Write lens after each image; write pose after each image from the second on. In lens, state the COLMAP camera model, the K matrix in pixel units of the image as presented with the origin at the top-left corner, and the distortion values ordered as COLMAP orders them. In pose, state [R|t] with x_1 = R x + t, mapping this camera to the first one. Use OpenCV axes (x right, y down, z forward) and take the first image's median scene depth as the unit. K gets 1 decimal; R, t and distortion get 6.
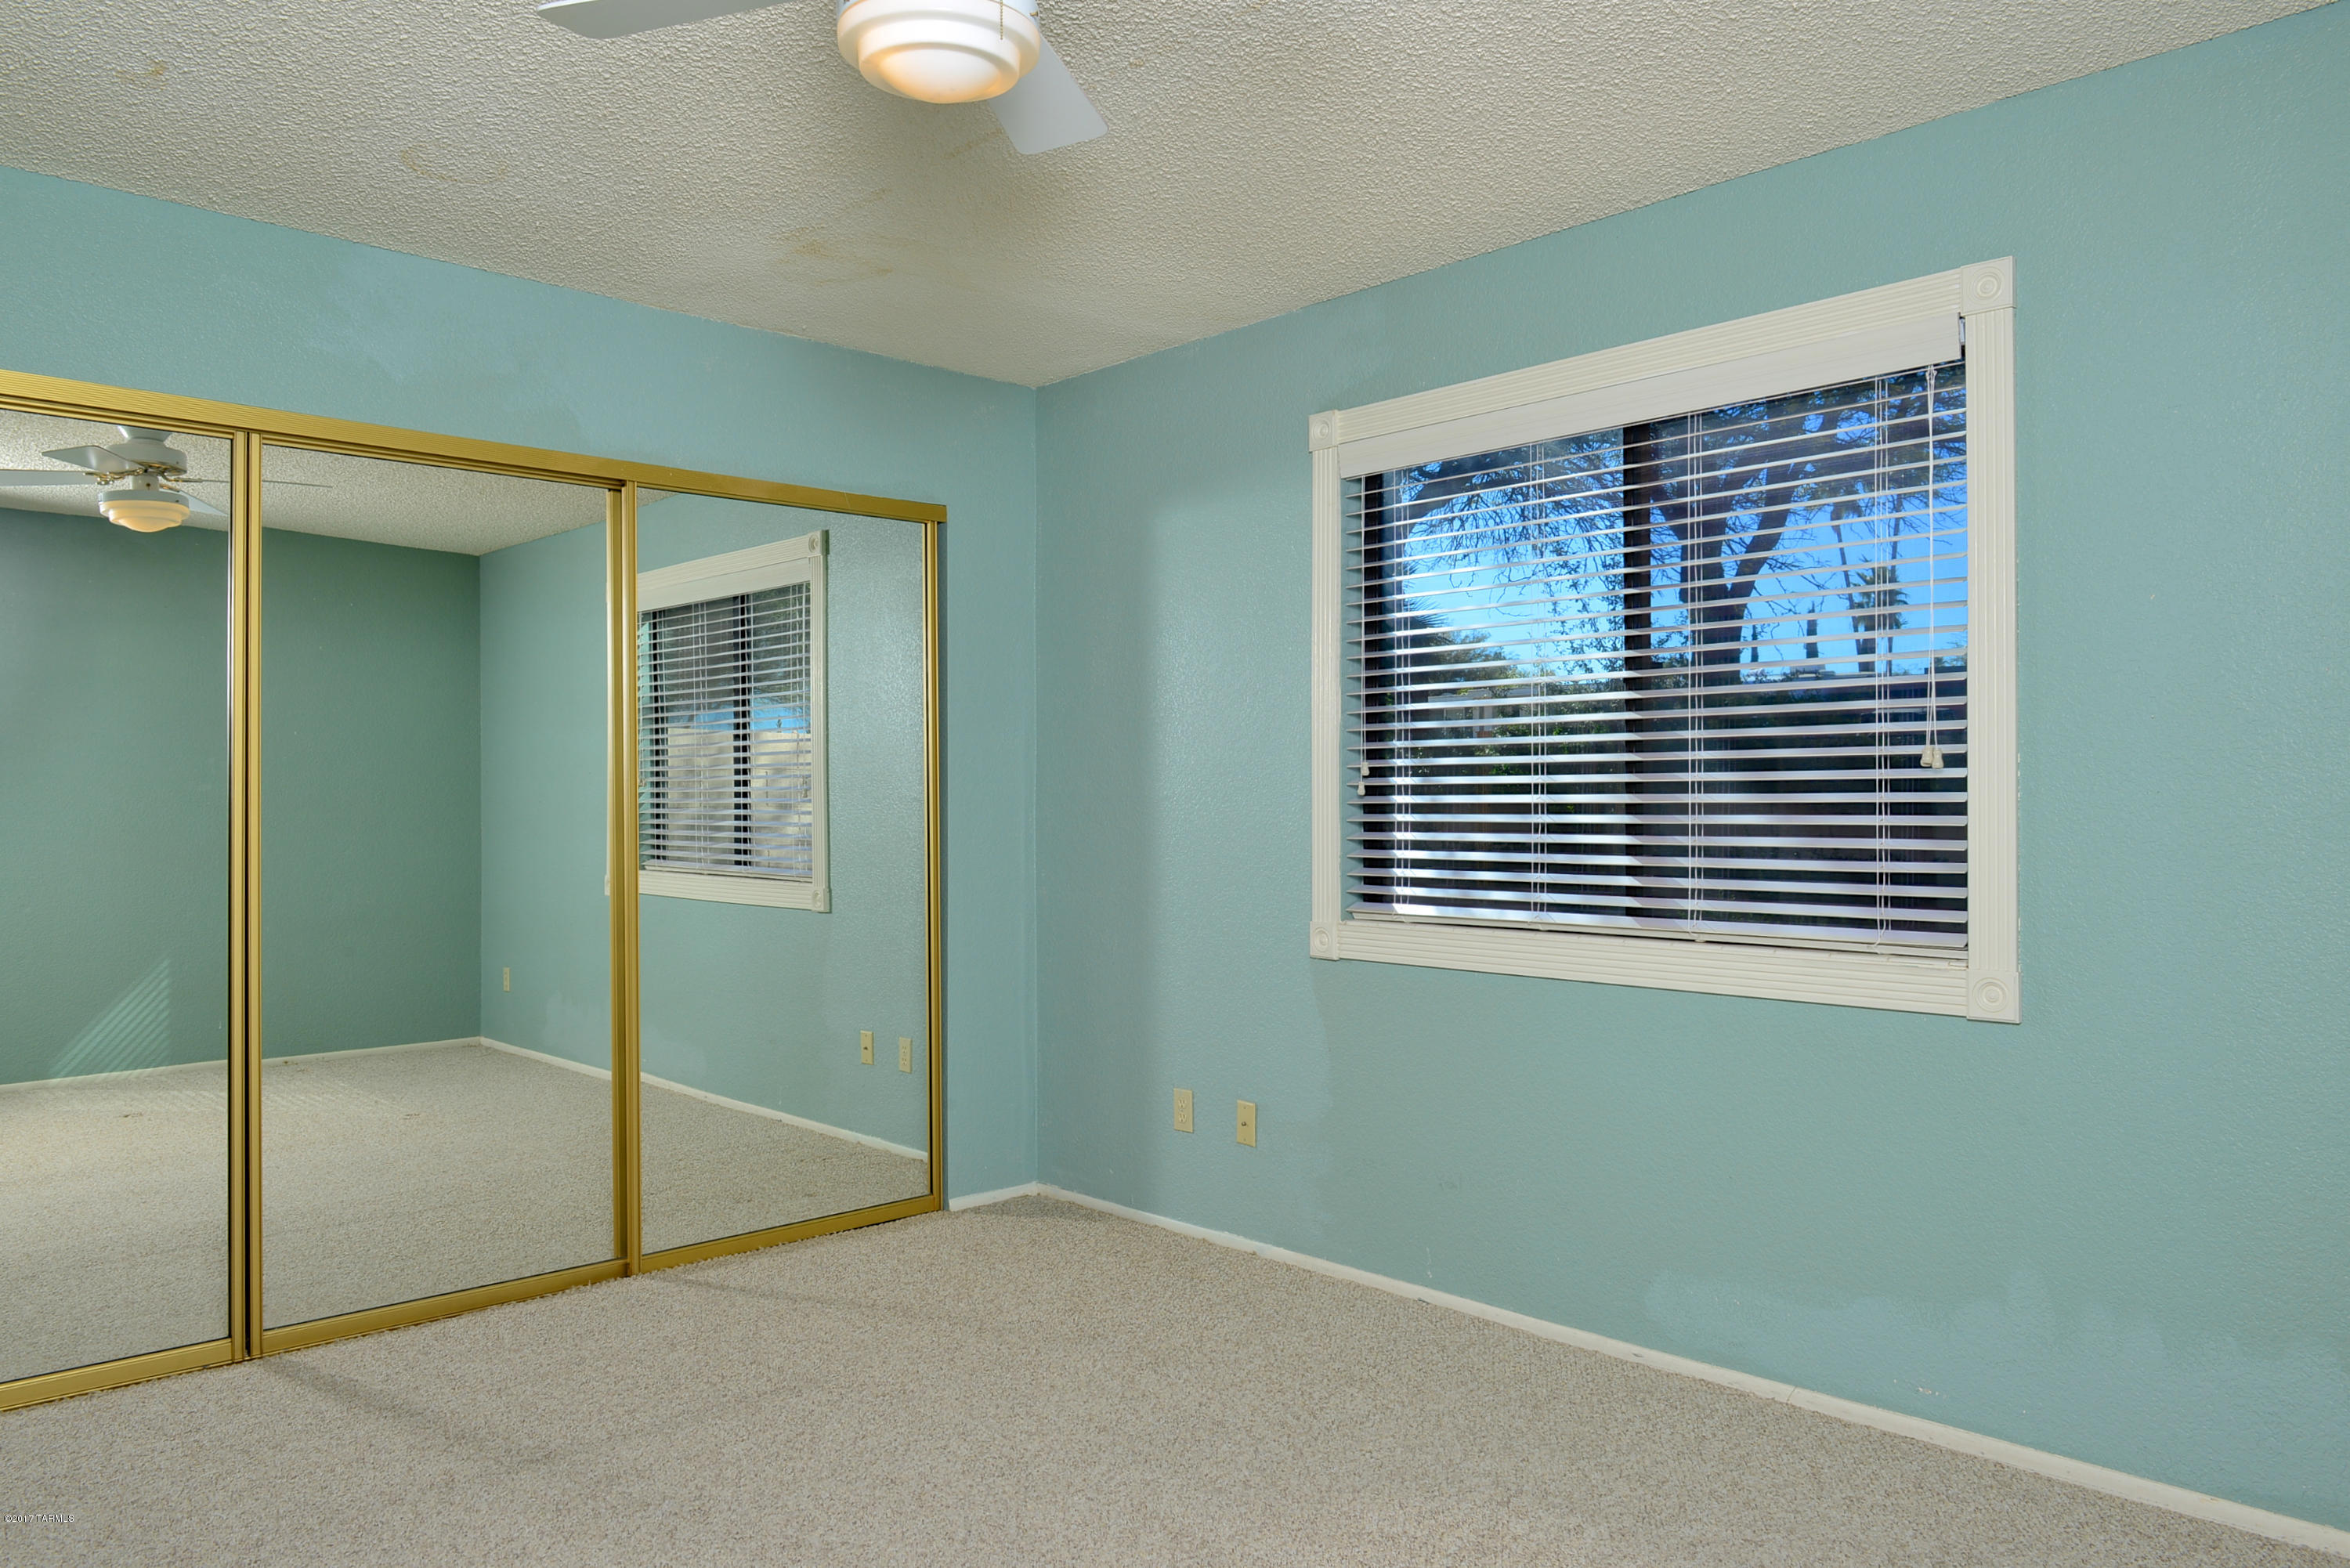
lens RADIAL K [[1628.4, 0, 1194.5], [0, 1628.4, 785.1], [0, 0, 1]] dist [-0.009818, -0.007424]
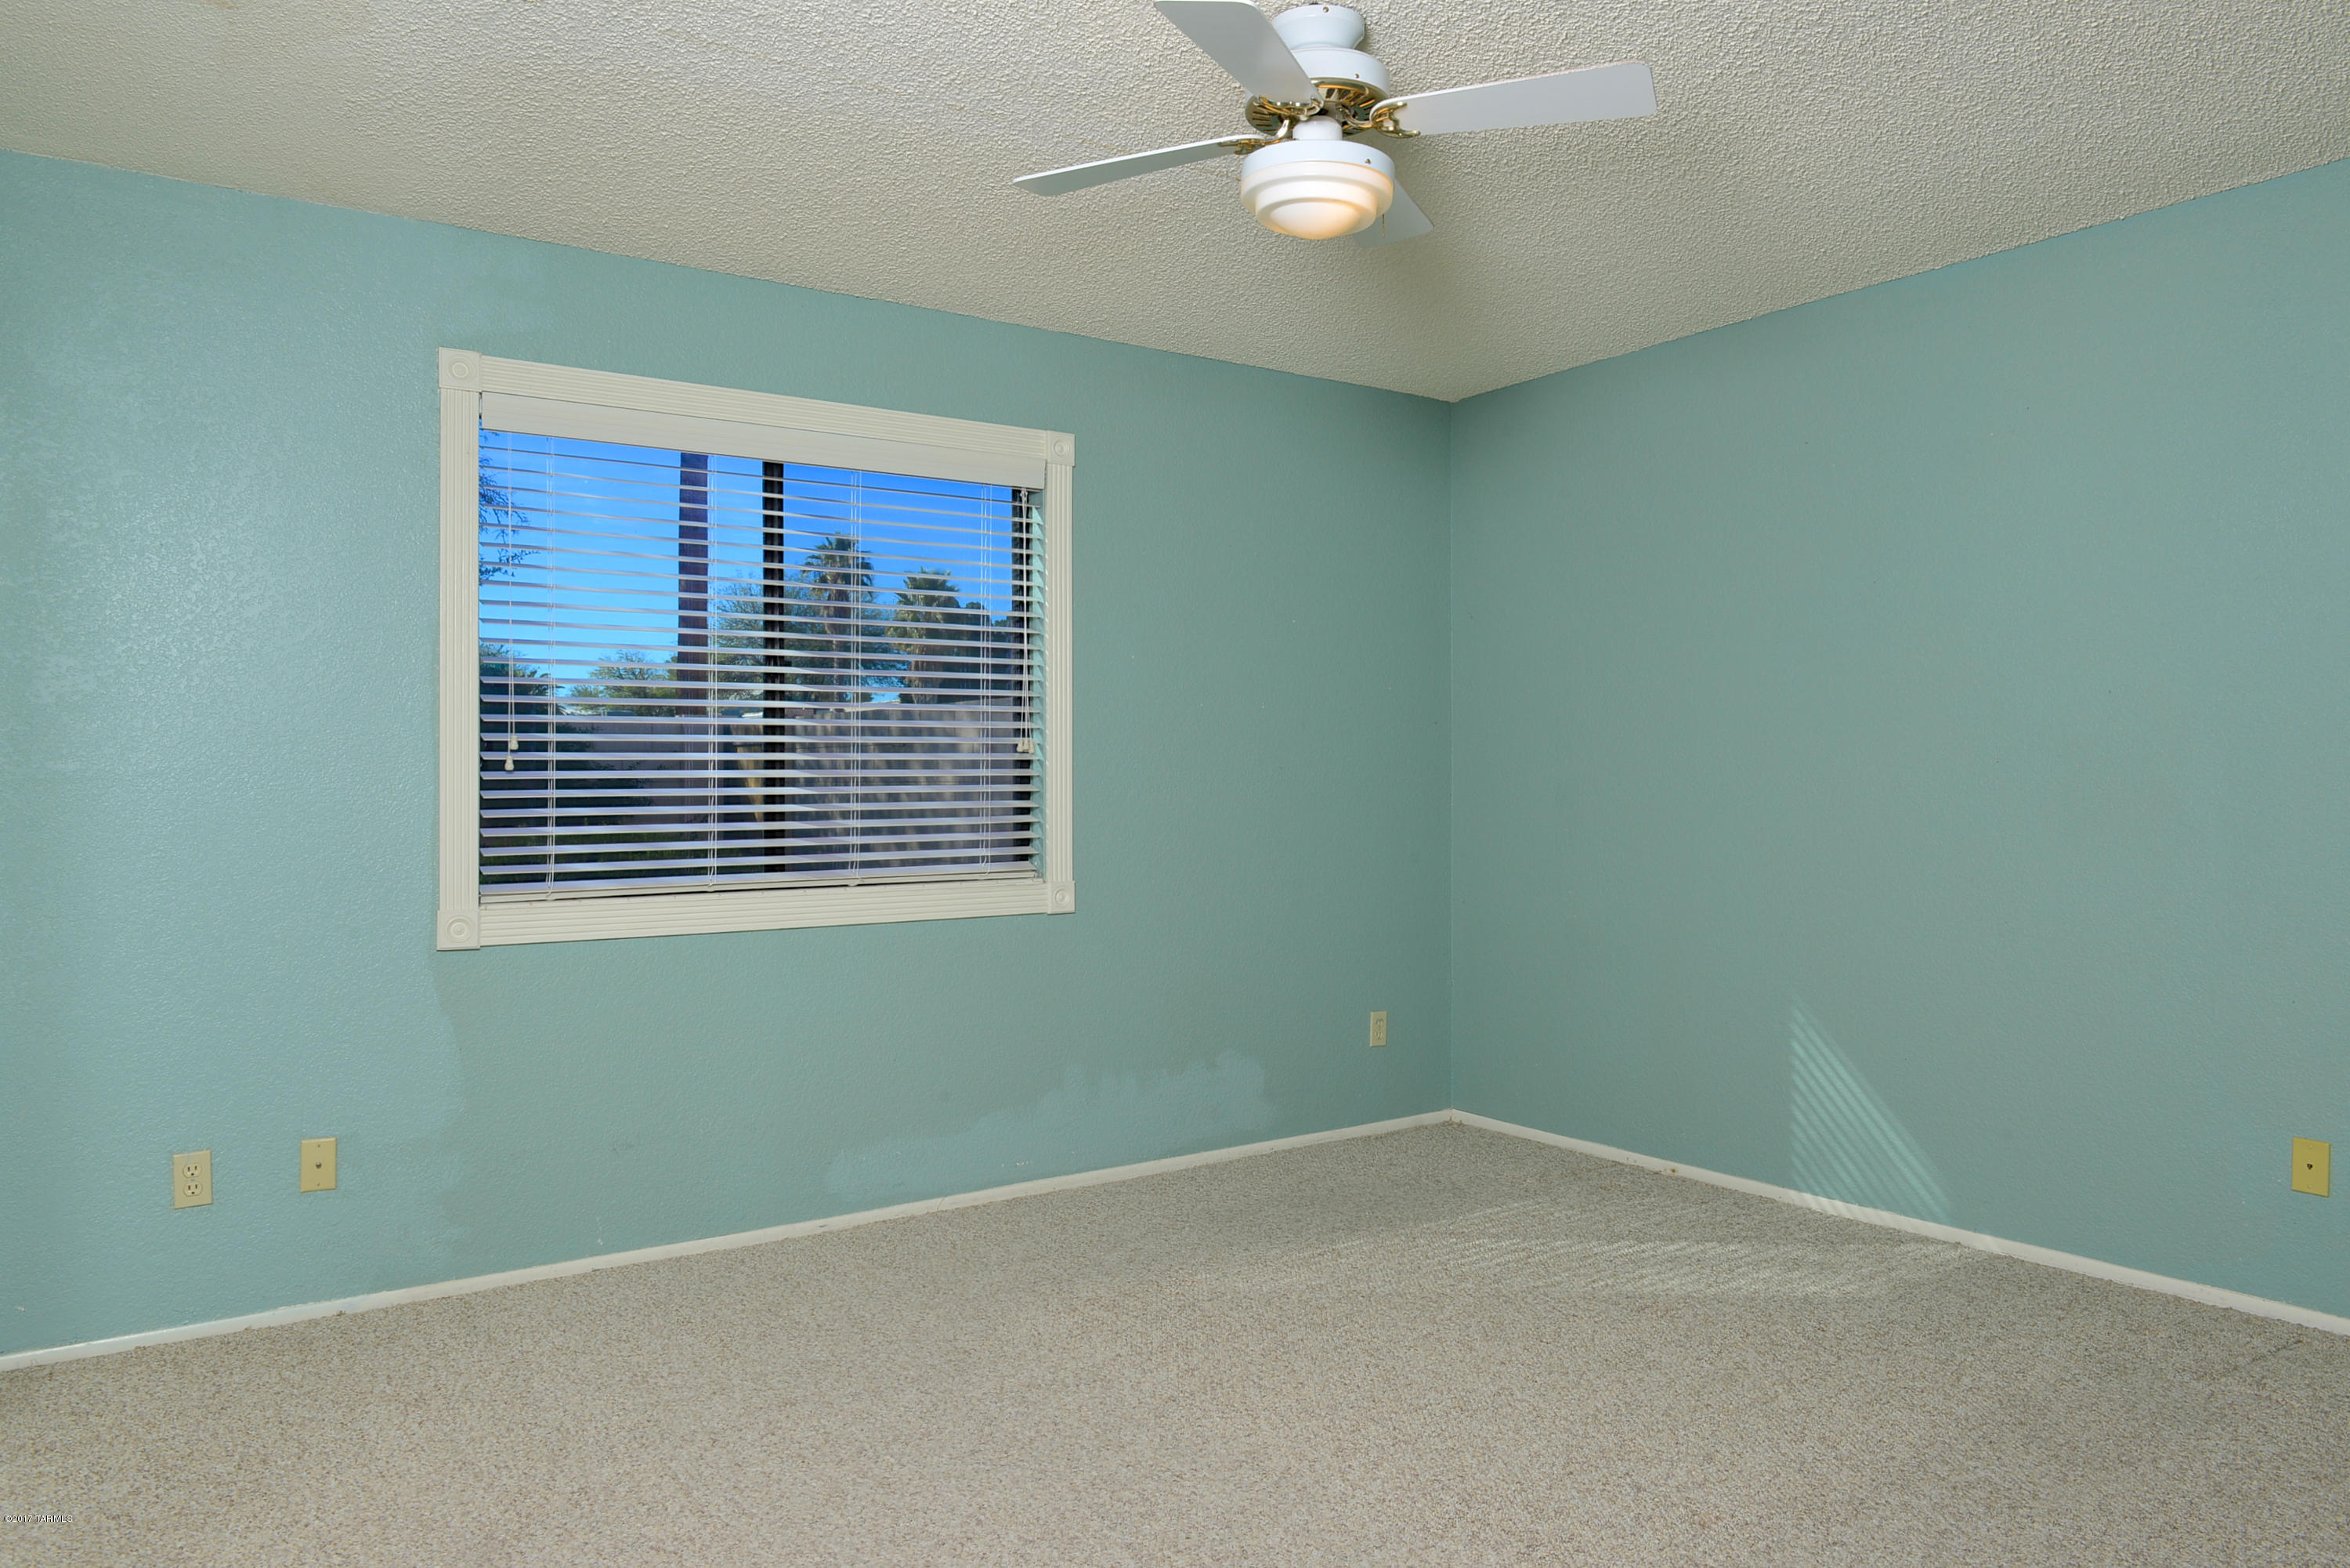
lens RADIAL K [[1628.4, 0, 1194.5], [0, 1628.4, 785.1], [0, 0, 1]] dist [-0.009818, -0.007424]
pose [[0.137511, -0.006474, 0.990479, -0.778799], [-0.007333, 0.999945, 0.007554, 0.004816], [-0.990473, -0.008302, 0.137456, 0.476969]]
